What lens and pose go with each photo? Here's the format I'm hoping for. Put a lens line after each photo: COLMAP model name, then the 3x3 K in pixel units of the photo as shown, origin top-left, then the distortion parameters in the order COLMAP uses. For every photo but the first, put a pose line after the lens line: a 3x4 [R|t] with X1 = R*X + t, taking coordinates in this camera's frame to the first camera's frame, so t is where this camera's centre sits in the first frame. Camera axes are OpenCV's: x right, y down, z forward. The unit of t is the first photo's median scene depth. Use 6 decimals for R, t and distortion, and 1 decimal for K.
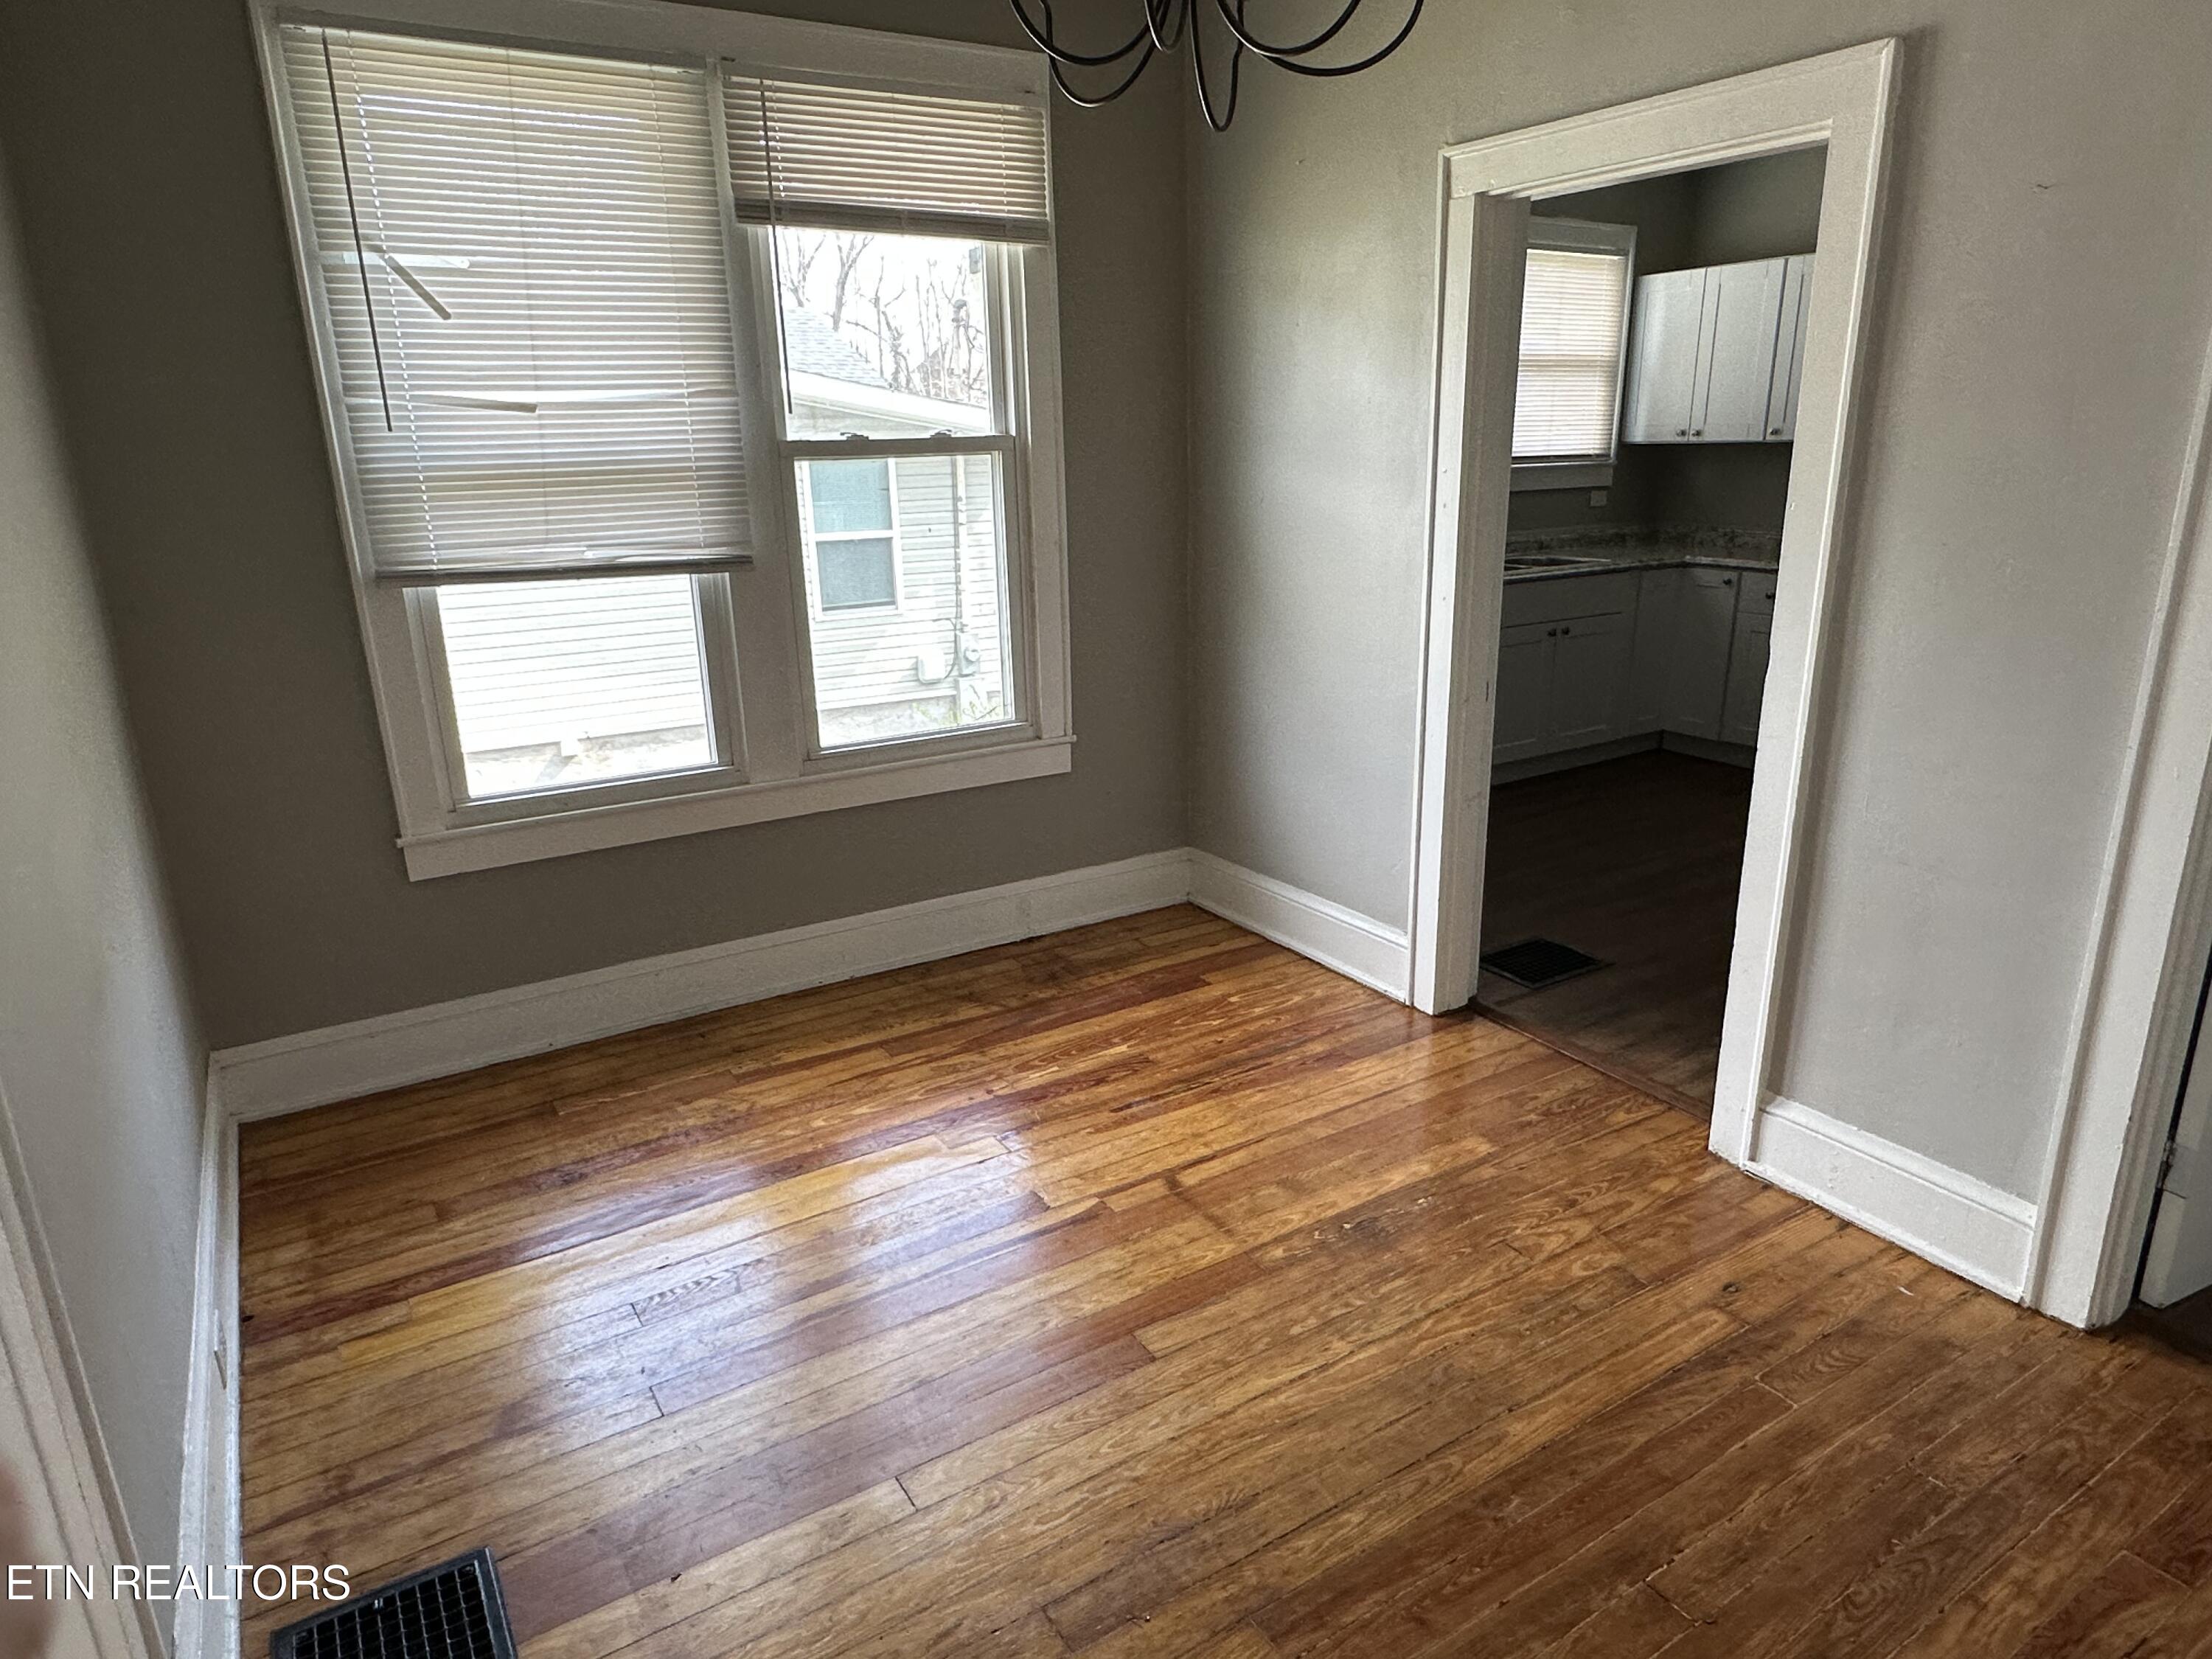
lens RADIAL K [[1258.2, 0, 1110.0], [0, 1258.2, 726.9], [0, 0, 1]] dist [-0.034349, -0.000073]
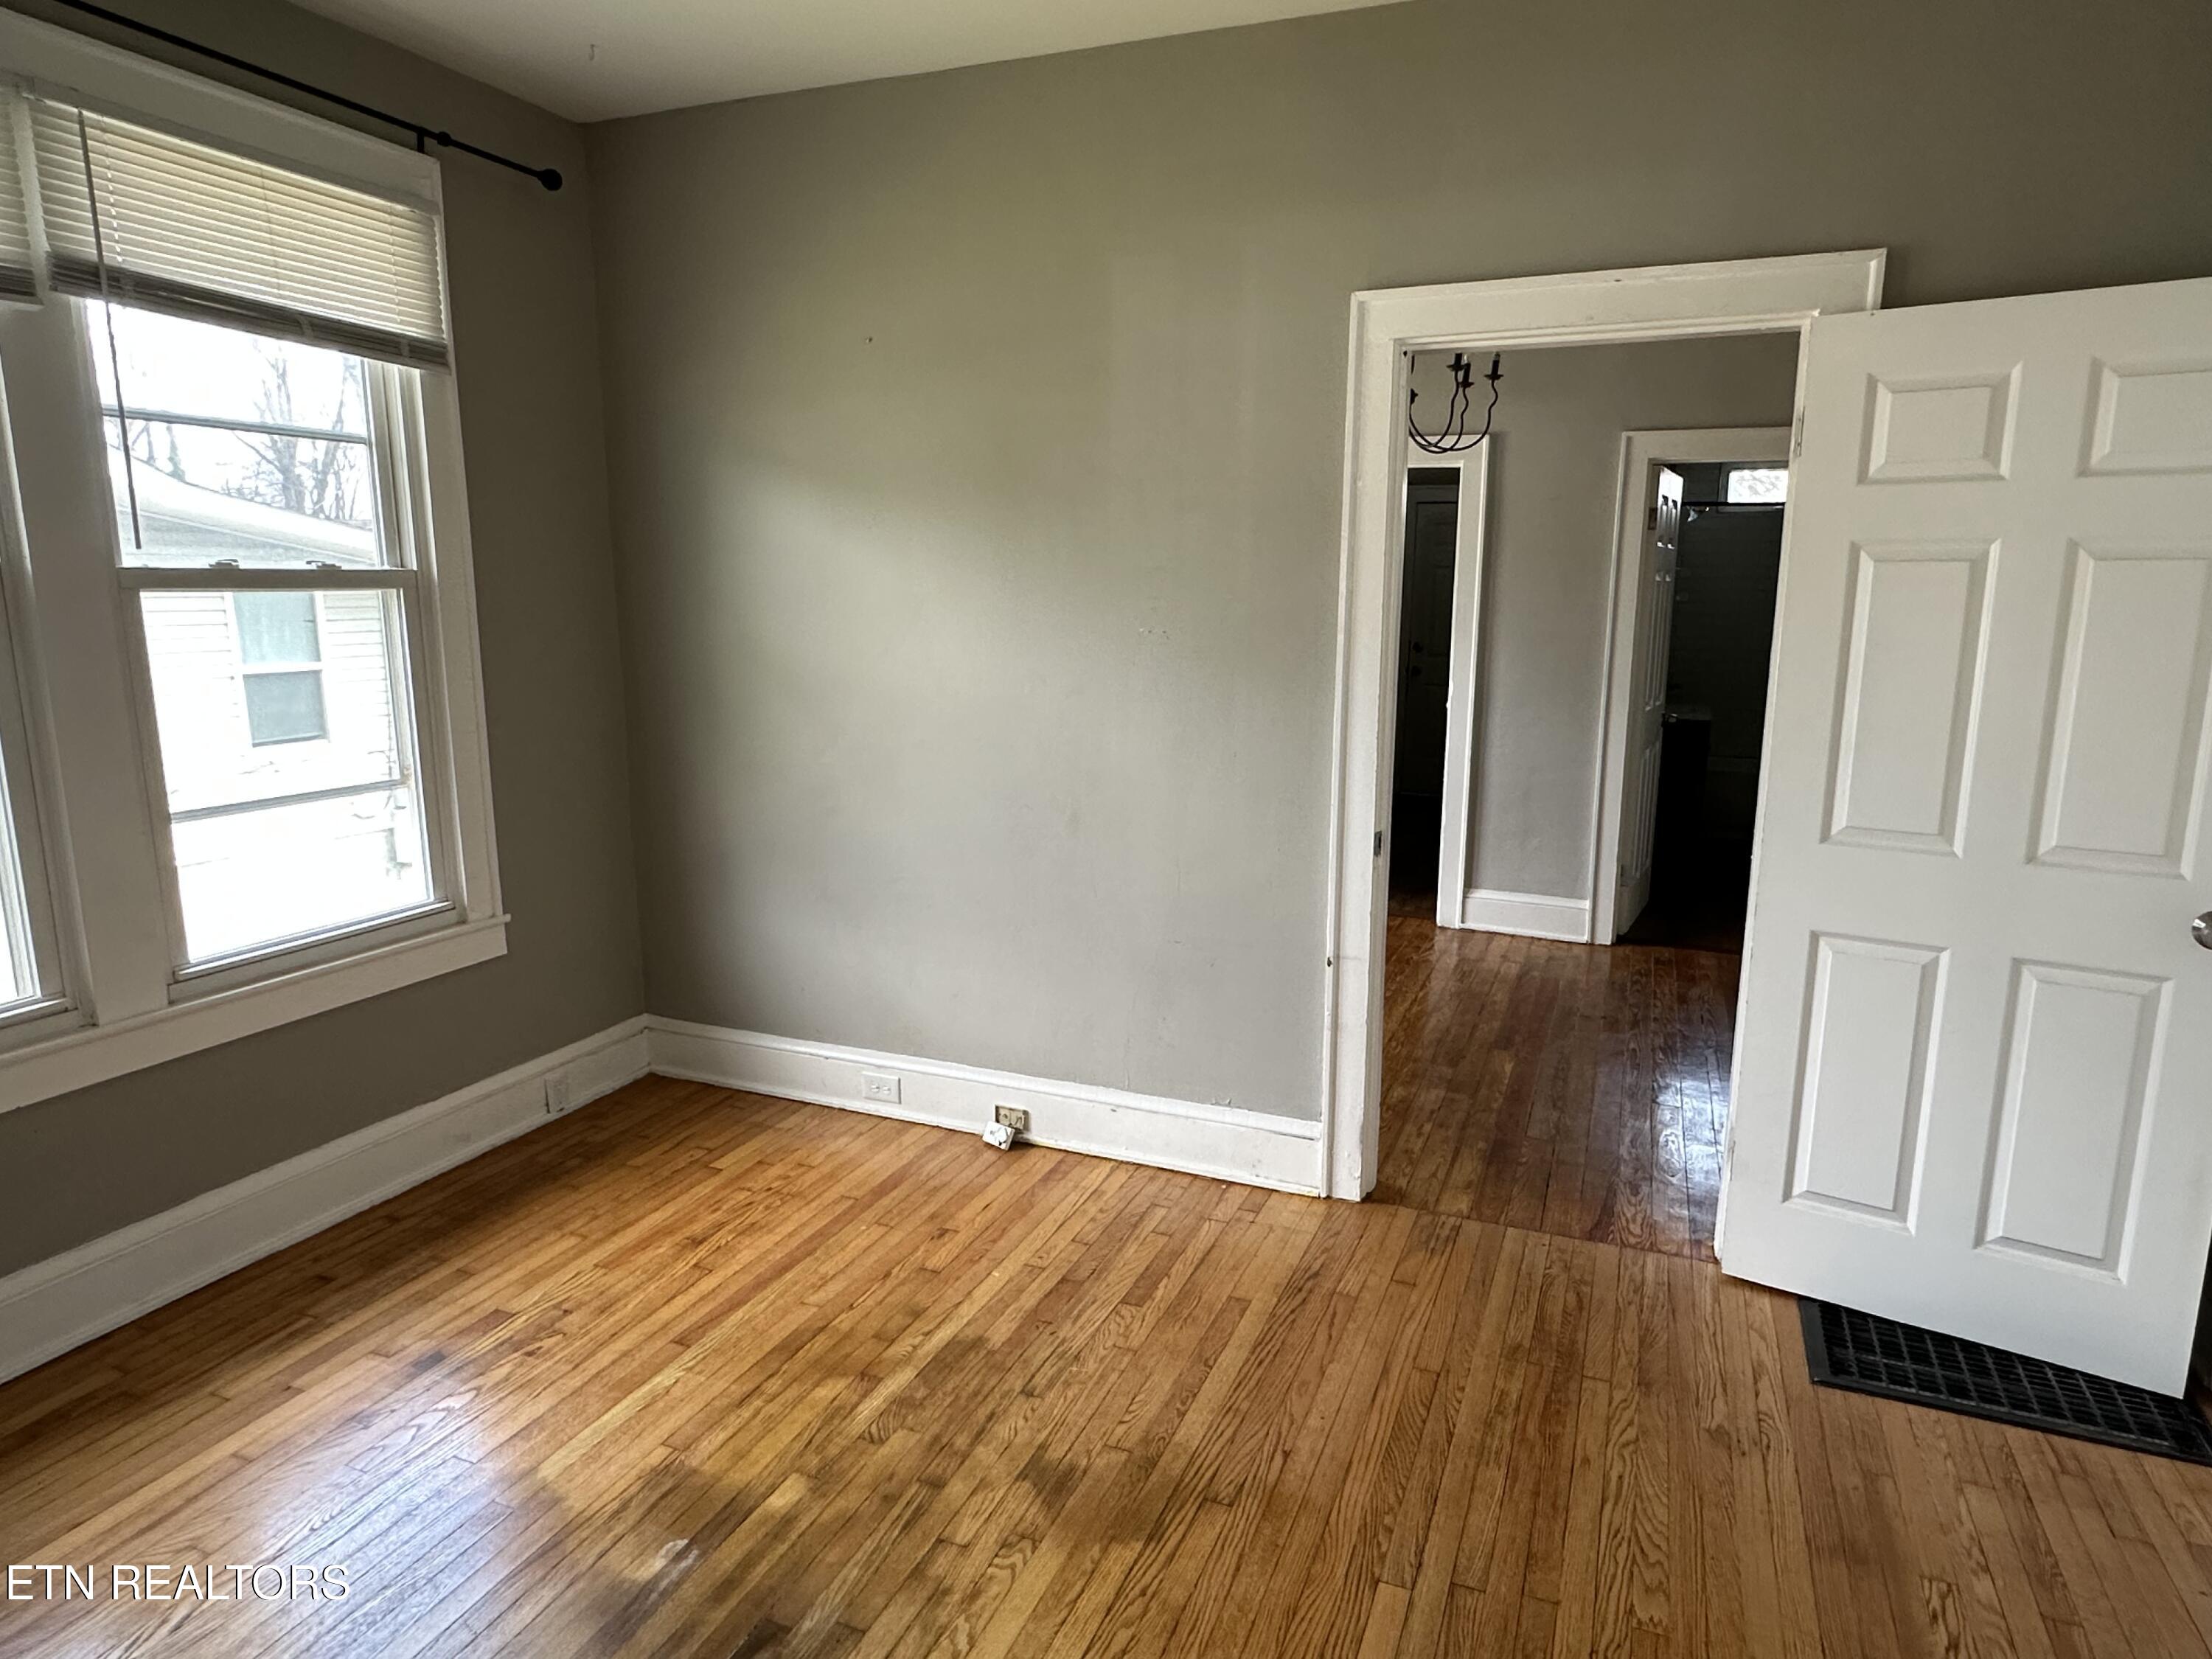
lens RADIAL K [[1353.9, 0, 1114.9], [0, 1353.9, 832.1], [0, 0, 1]] dist [-0.005770, 0.001037]
pose [[0.786589, -0.098799, 0.609522, -1.286046], [0.126213, 0.992001, -0.002081, 0.133800], [-0.604440, 0.078567, 0.792767, -0.433401]]
